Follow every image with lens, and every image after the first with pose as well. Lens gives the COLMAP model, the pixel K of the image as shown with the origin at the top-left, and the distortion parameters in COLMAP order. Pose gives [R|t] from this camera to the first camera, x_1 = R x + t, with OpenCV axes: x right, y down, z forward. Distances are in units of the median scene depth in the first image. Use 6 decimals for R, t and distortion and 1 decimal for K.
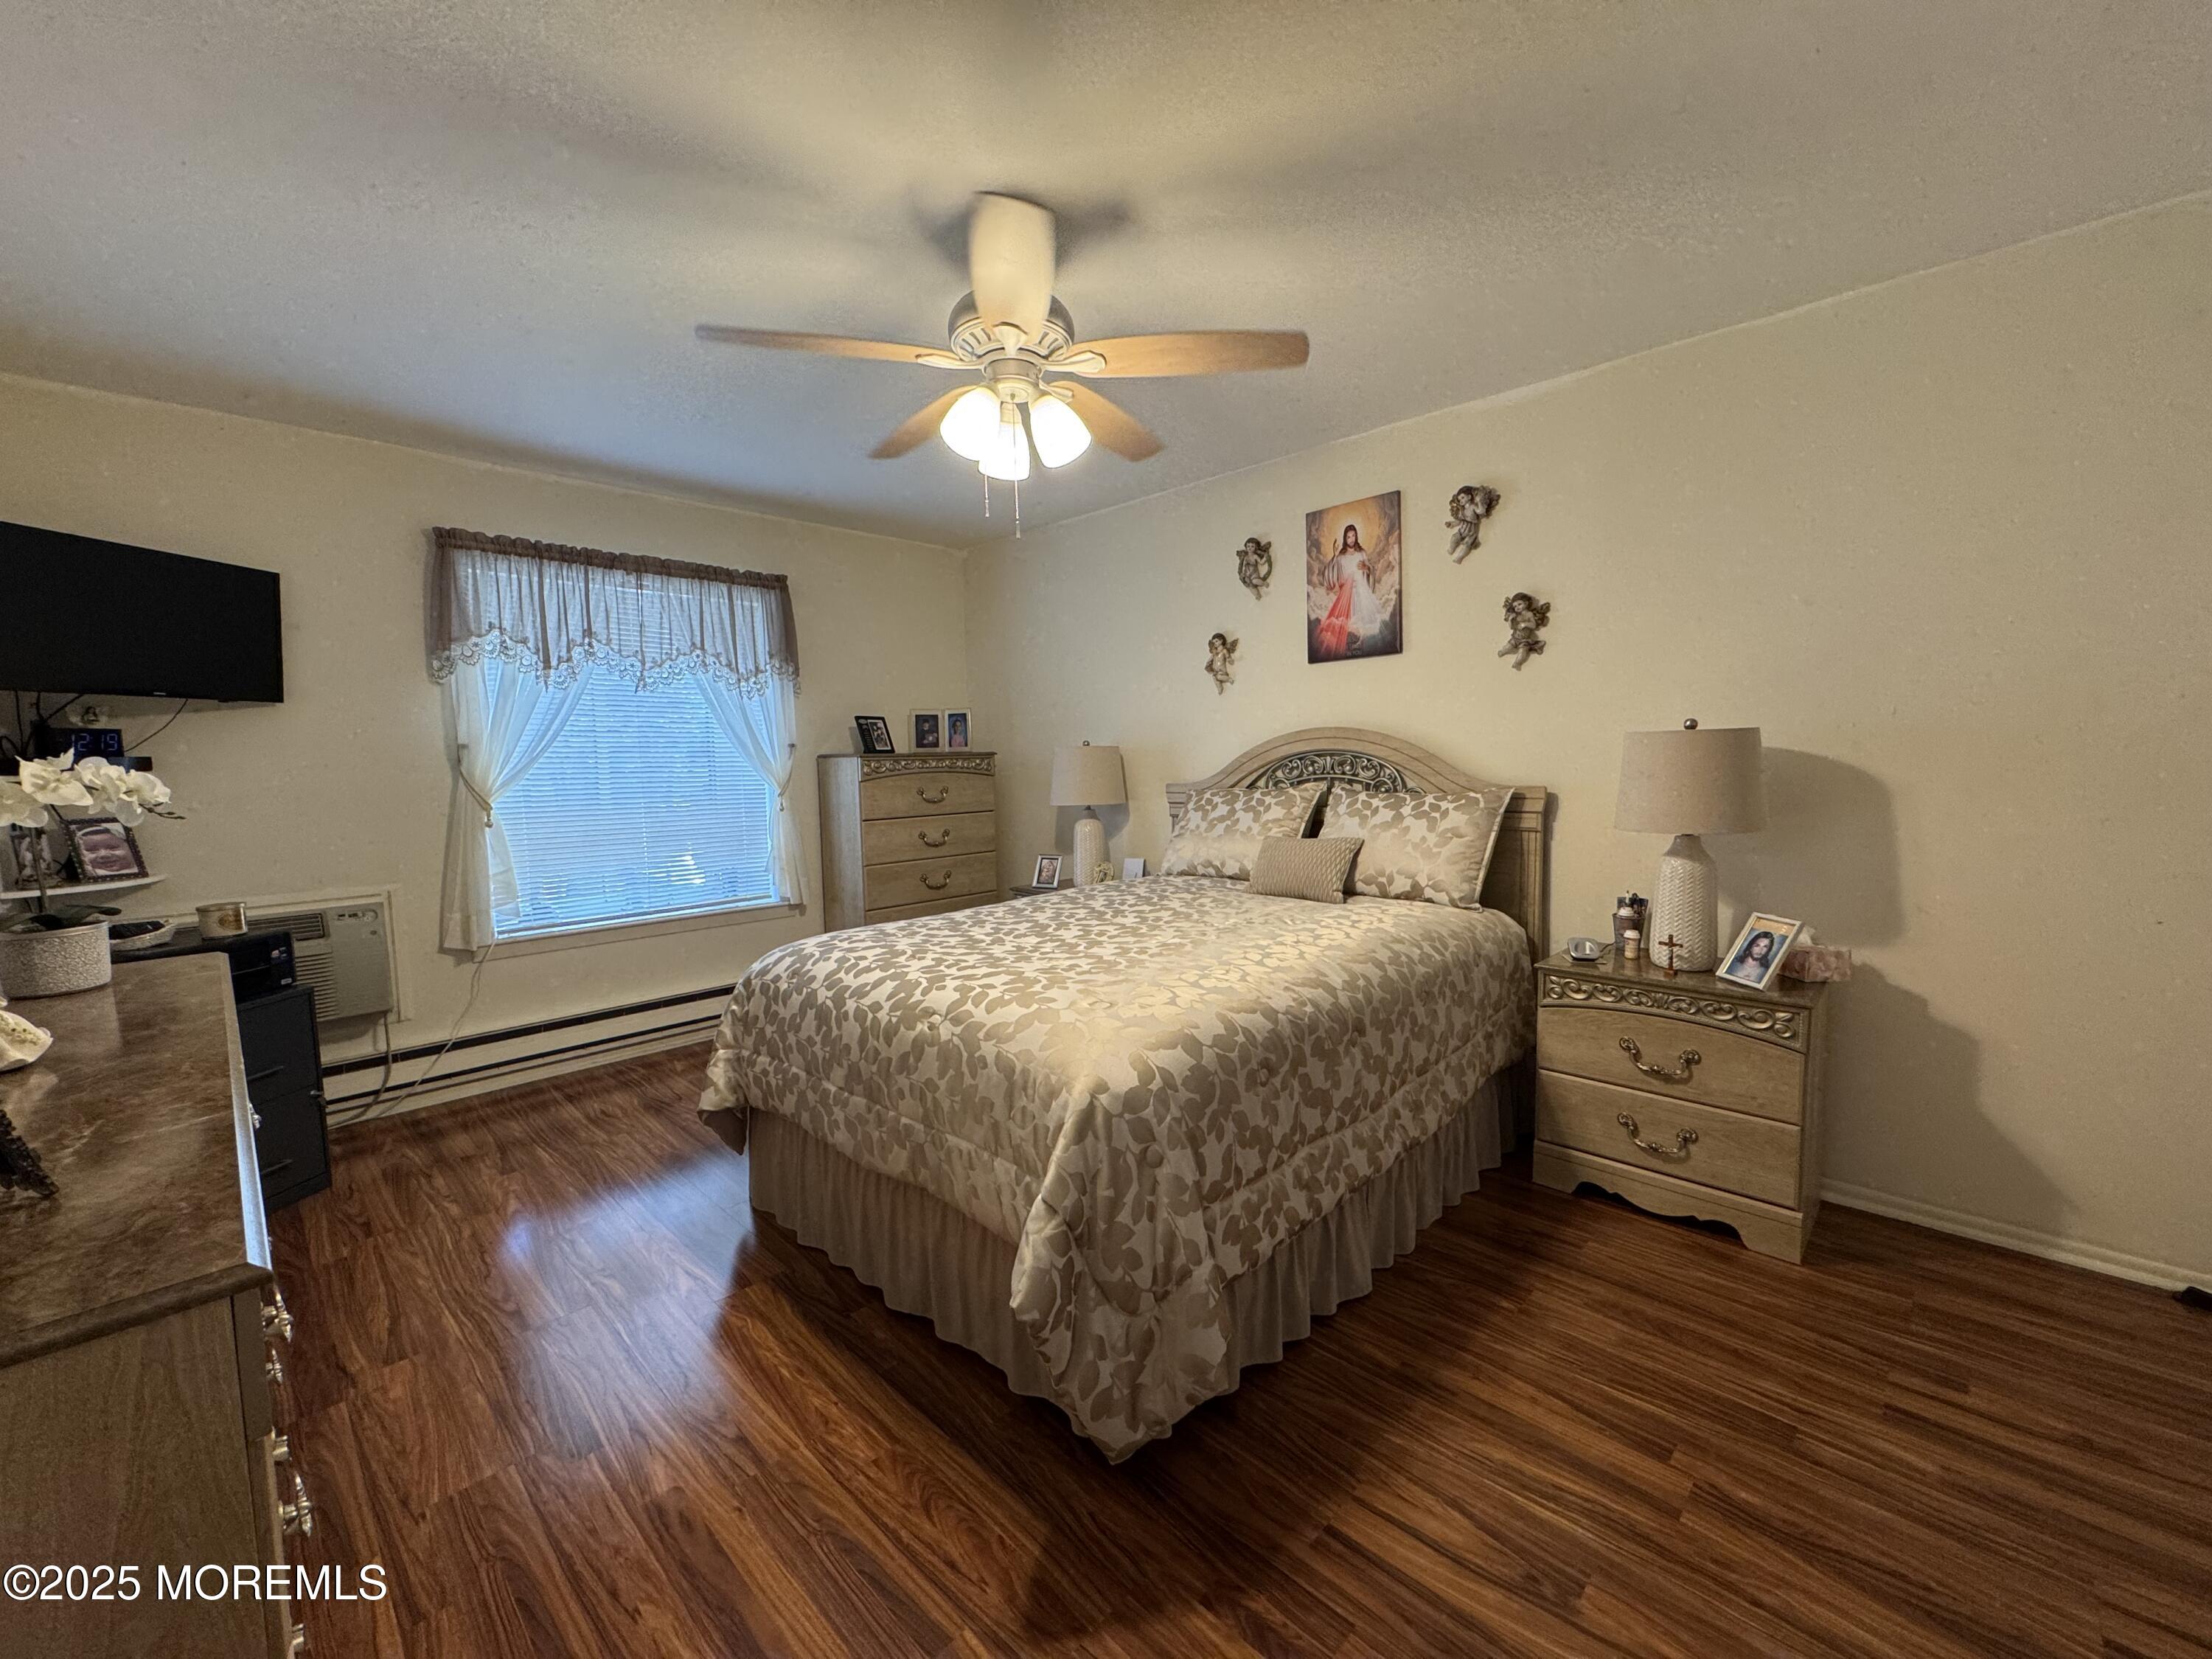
lens RADIAL K [[888.7, 0, 1106.4], [0, 888.7, 822.8], [0, 0, 1]] dist [-0.003252, 0.000410]
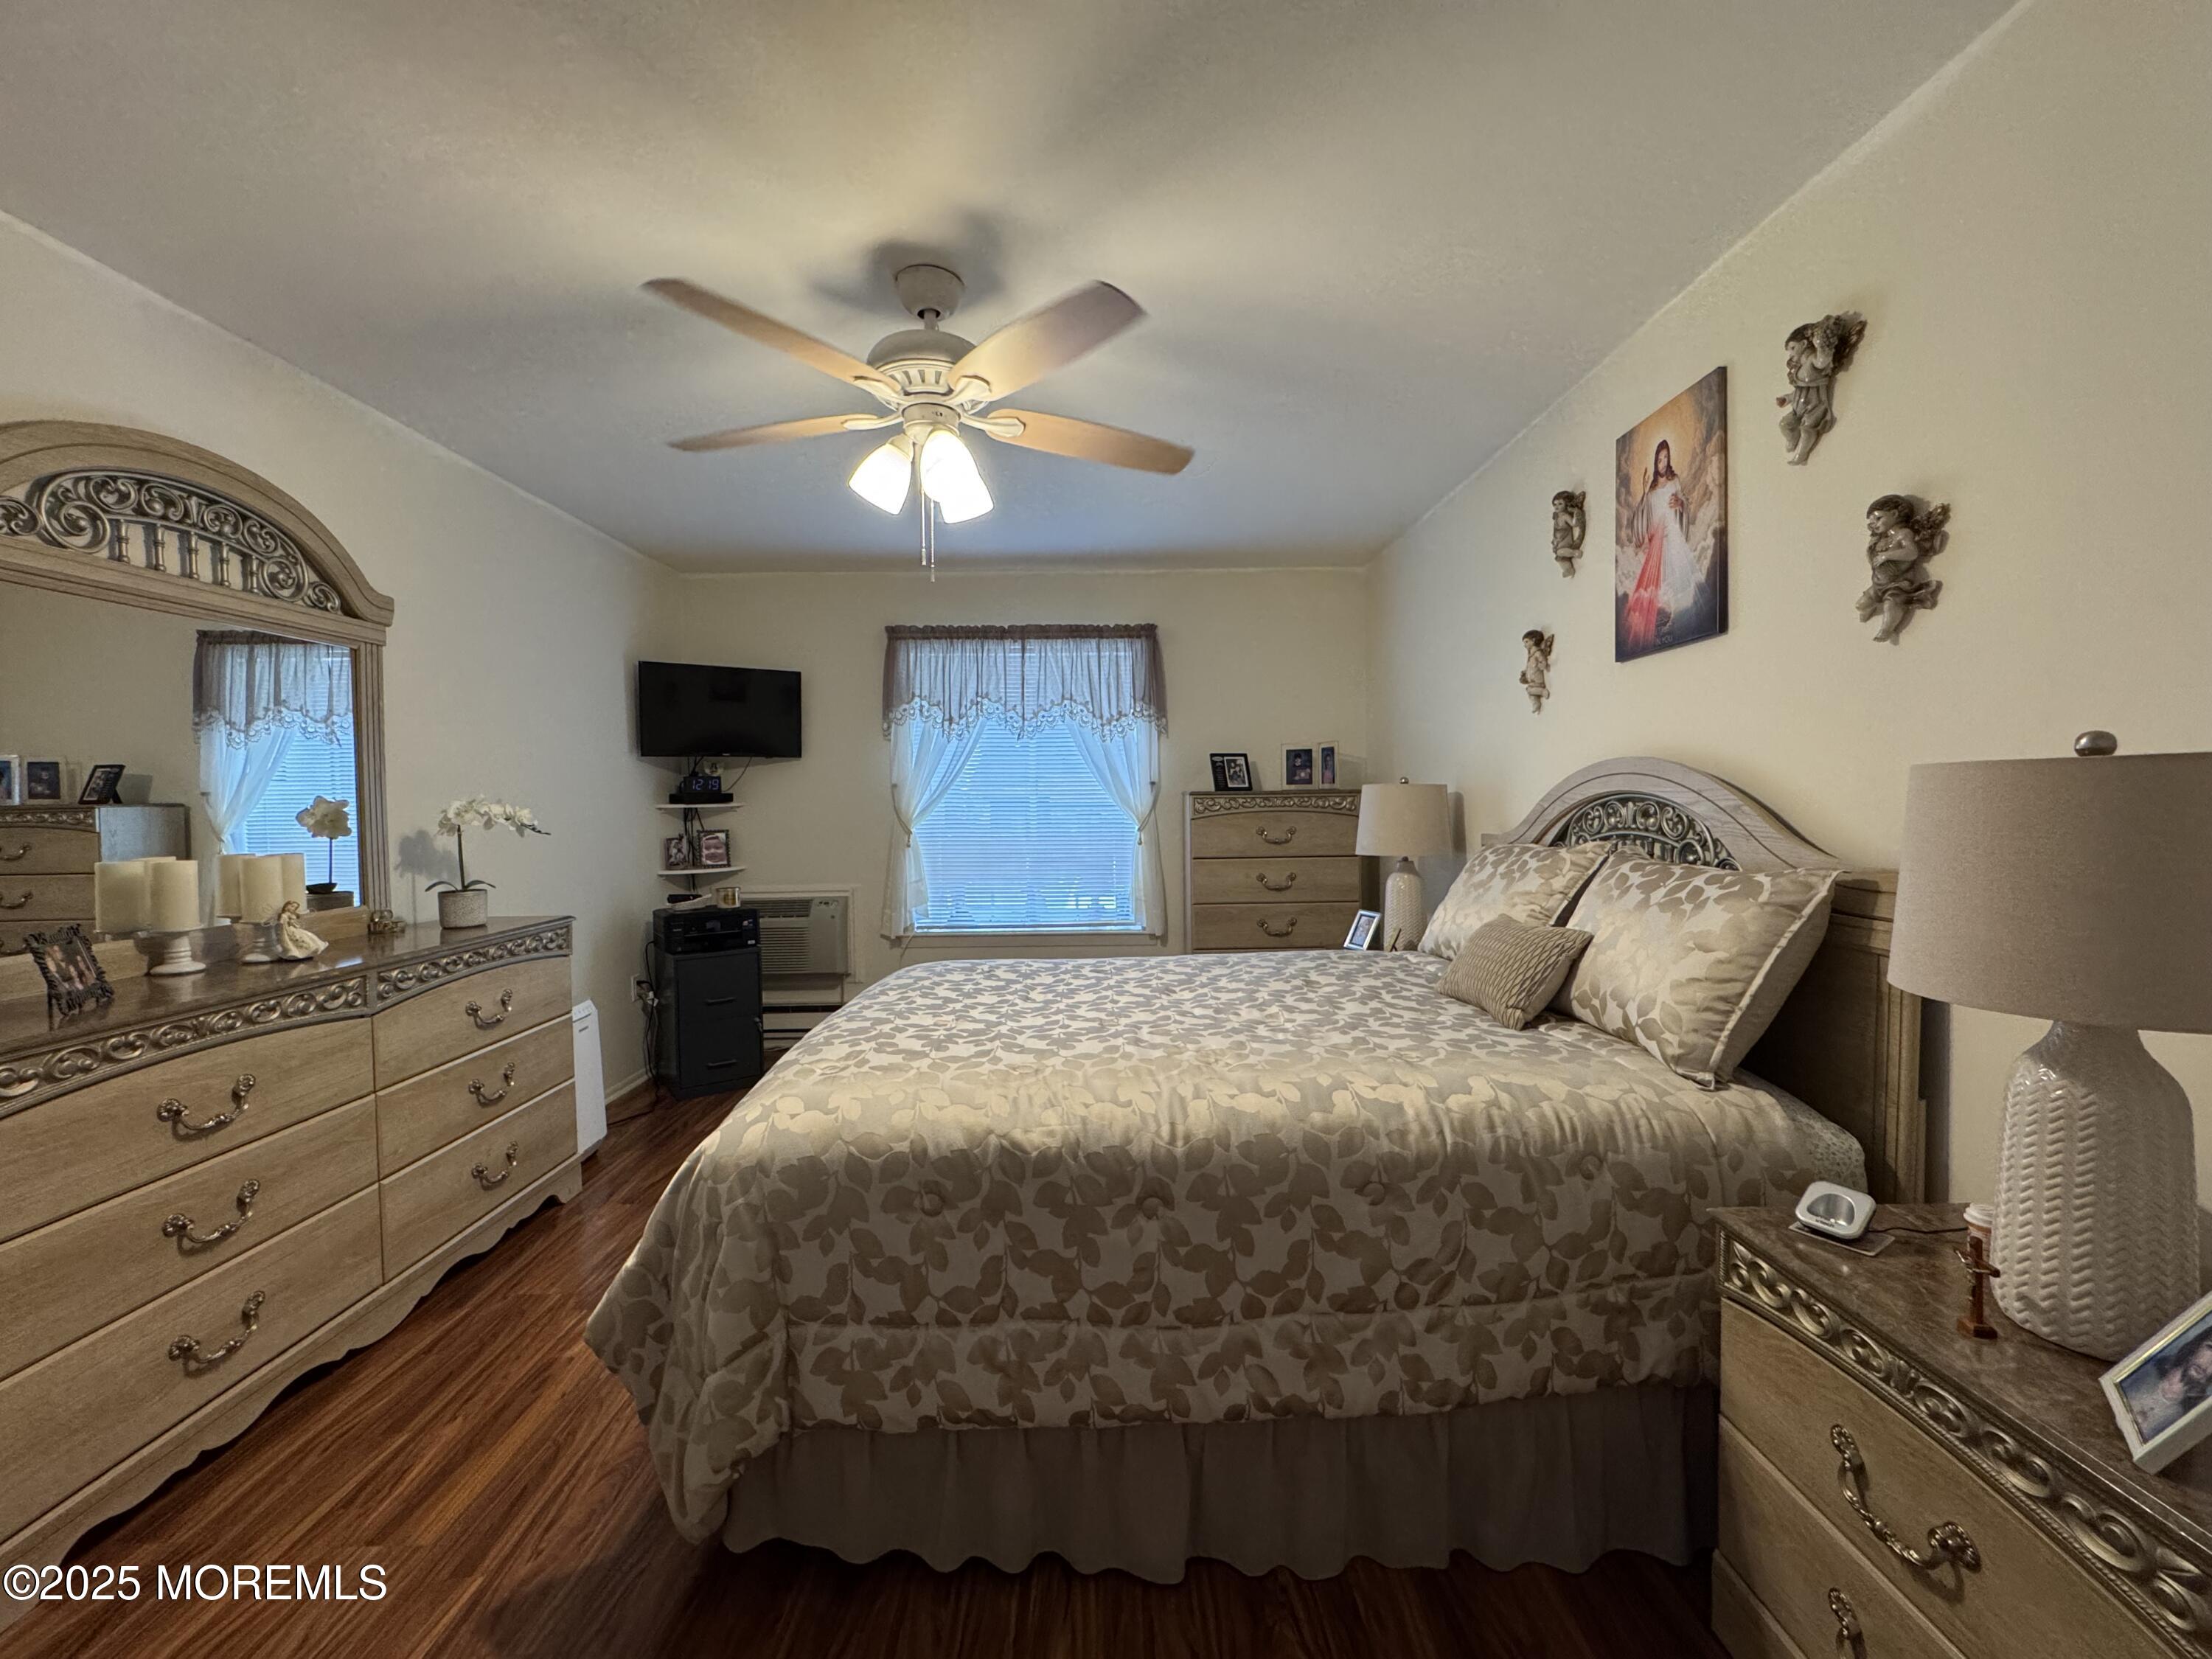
lens RADIAL K [[888.7, 0, 1099.9], [0, 888.7, 824.7], [0, 0, 1]] dist [-0.003252, 0.000410]
pose [[0.702276, 0.032407, -0.711166, 0.447894], [-0.053904, 0.998516, -0.007729, -0.033213], [0.709861, 0.043763, 0.702981, 0.274298]]
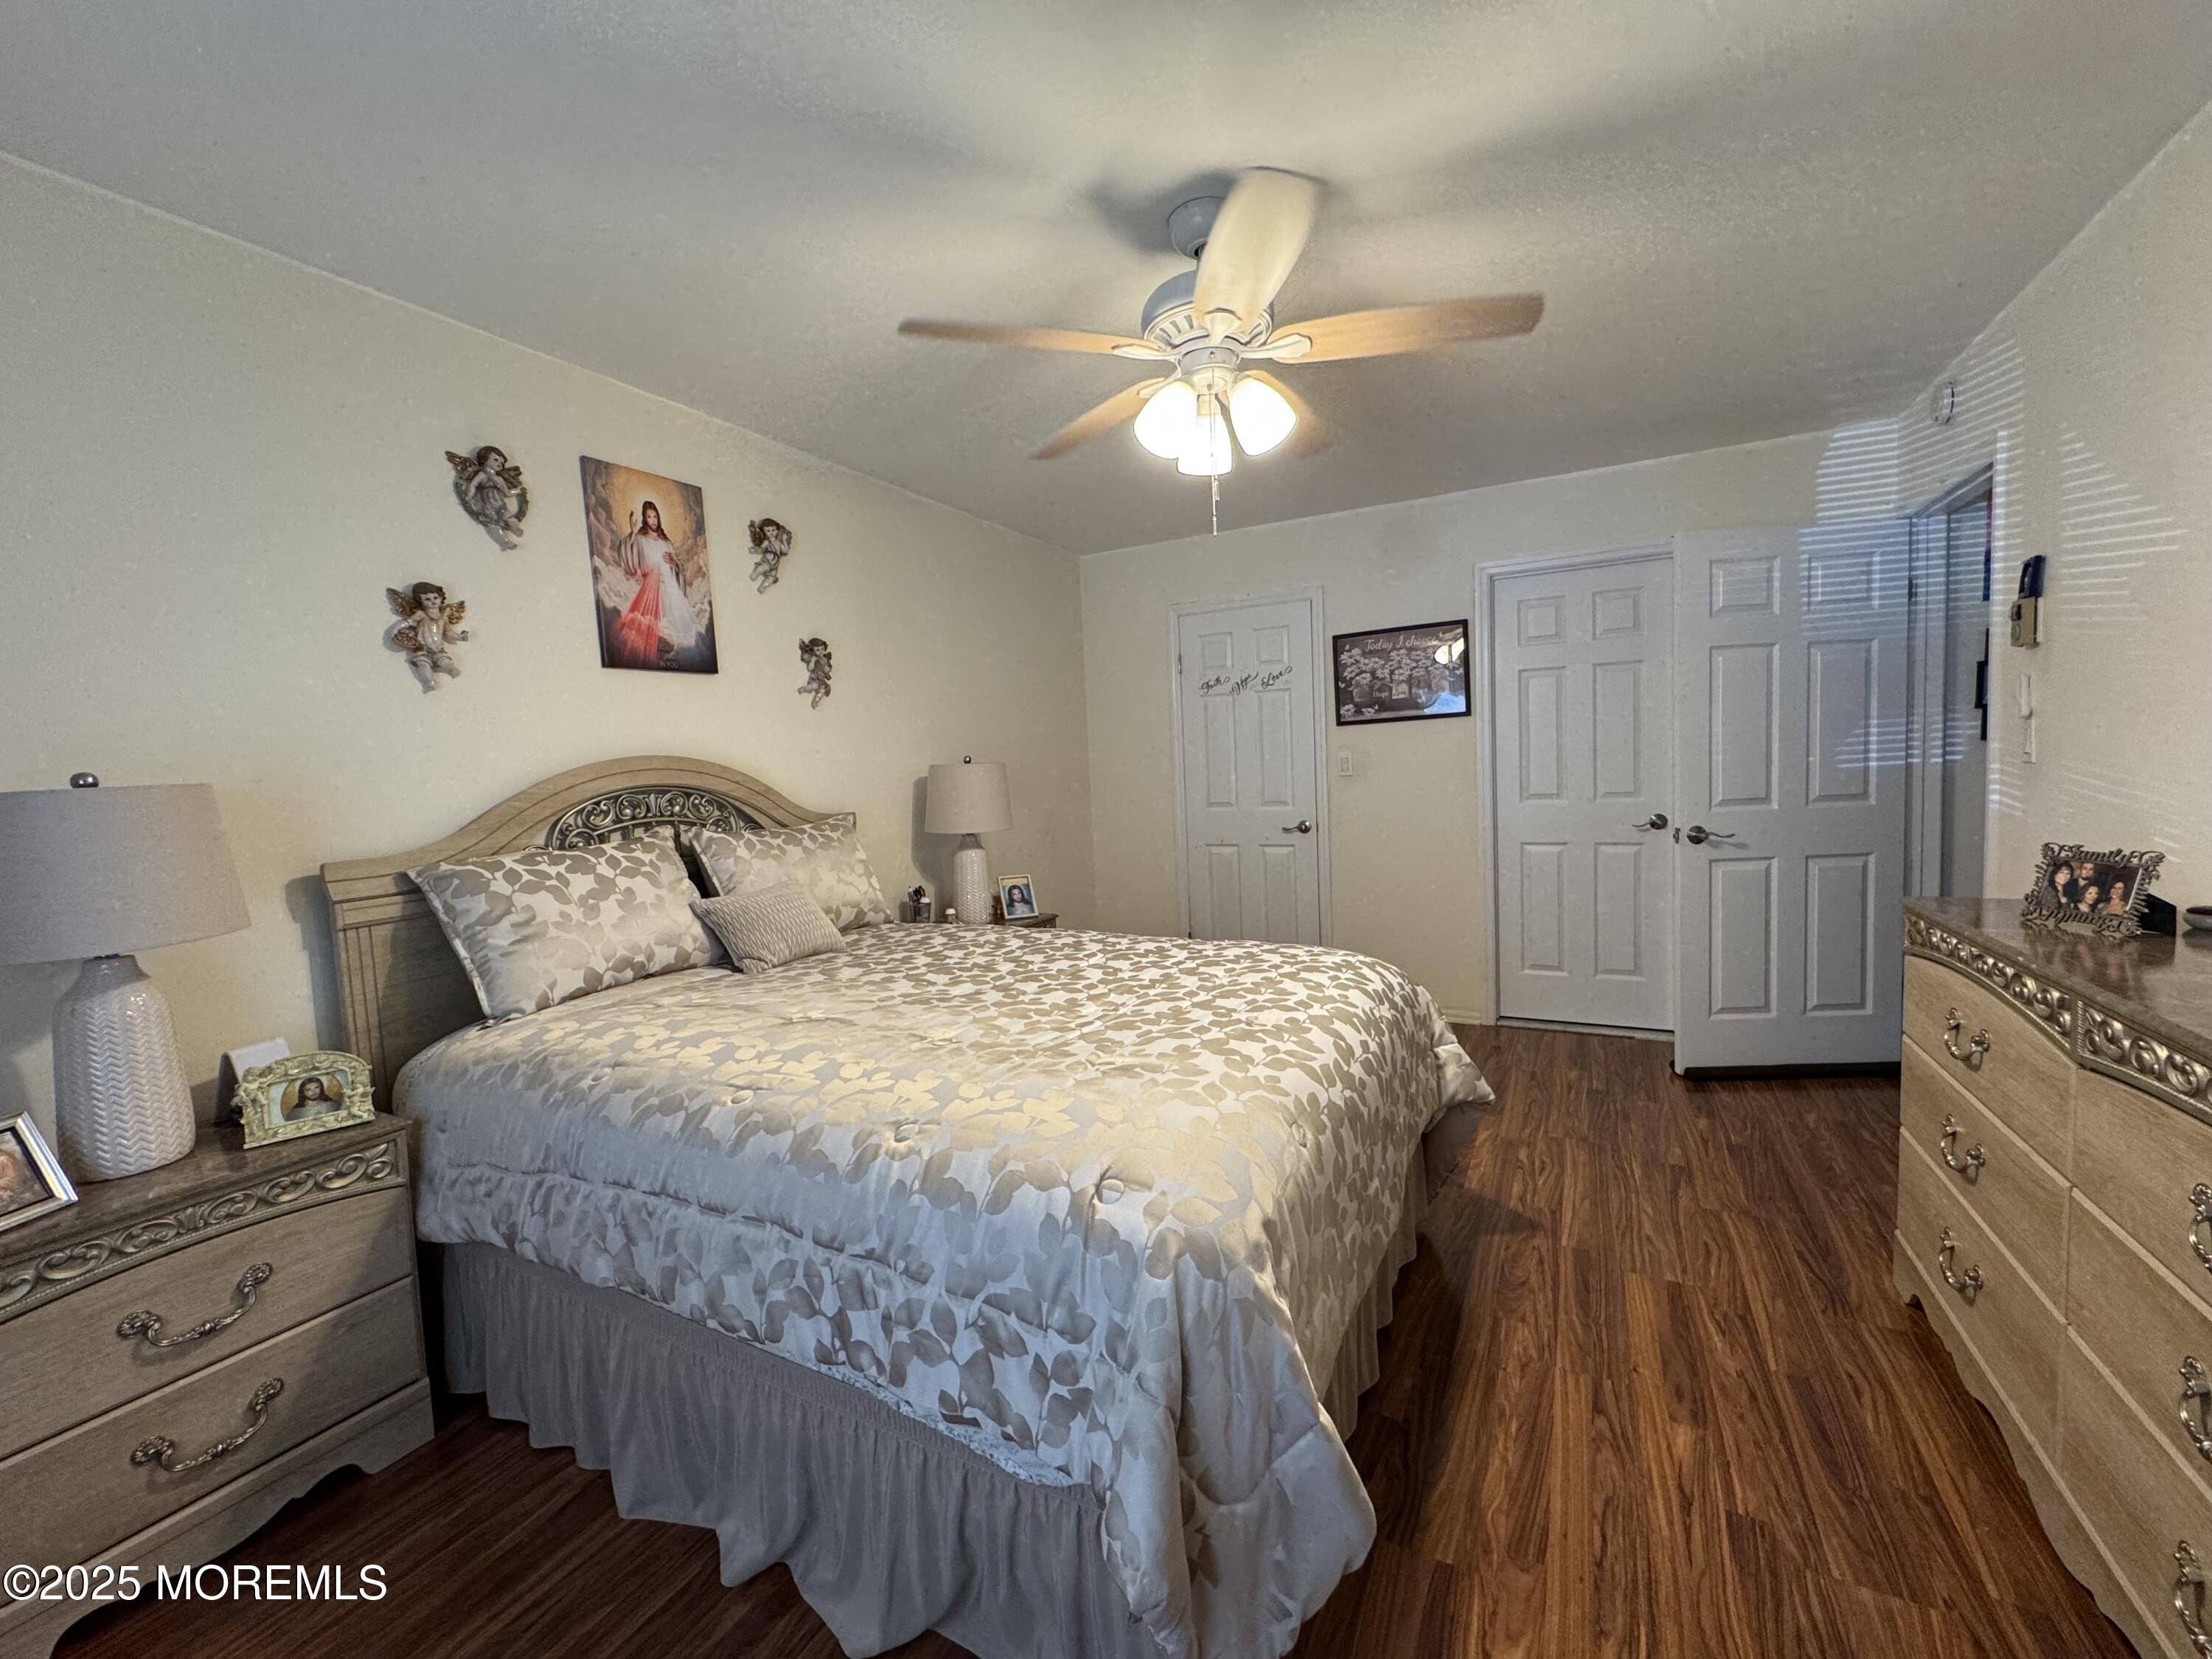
lens RADIAL K [[888.7, 0, 1107.0], [0, 888.7, 828.0], [0, 0, 1]] dist [-0.003252, 0.000410]
pose [[-0.272298, -0.041196, 0.961331, -0.599704], [0.116470, 0.990326, 0.075428, -0.059071], [-0.955138, 0.132505, -0.264866, 0.849027]]
